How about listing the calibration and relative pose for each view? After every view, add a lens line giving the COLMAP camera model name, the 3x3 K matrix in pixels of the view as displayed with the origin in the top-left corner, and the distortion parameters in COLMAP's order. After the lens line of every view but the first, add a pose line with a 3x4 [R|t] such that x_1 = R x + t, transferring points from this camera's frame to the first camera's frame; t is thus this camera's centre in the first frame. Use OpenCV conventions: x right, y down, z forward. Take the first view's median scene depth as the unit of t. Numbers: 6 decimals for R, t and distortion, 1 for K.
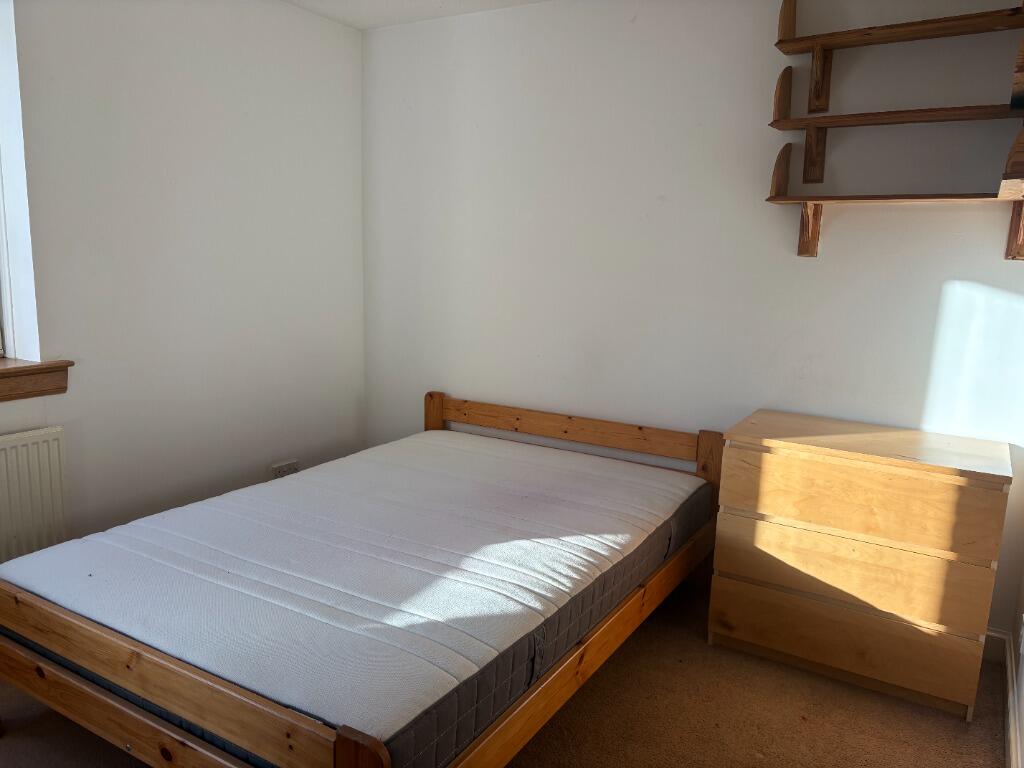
lens RADIAL K [[762.9, 0, 510.3], [0, 762.9, 383.6], [0, 0, 1]] dist [0.016322, 0.000980]
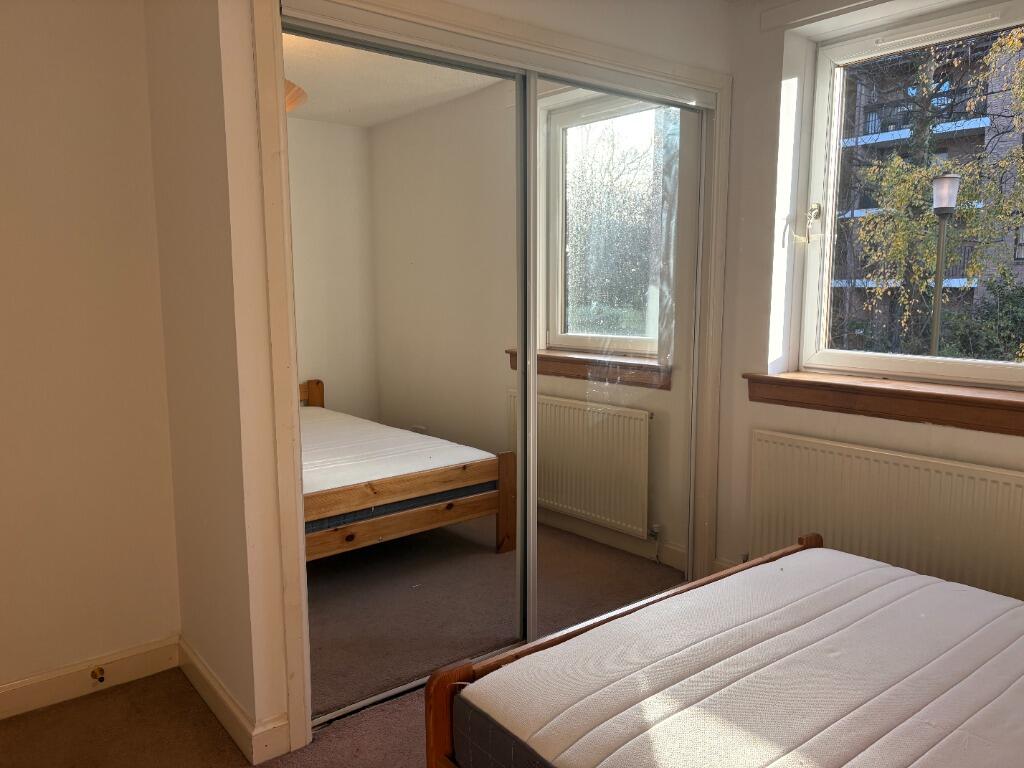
lens RADIAL K [[762.9, 0, 508.2], [0, 762.9, 382.1], [0, 0, 1]] dist [0.016322, 0.000980]
pose [[-0.353731, 0.112034, -0.928613, 0.538089], [-0.144404, 0.974356, 0.172560, -0.137860], [0.924133, 0.195135, -0.328482, 0.830622]]
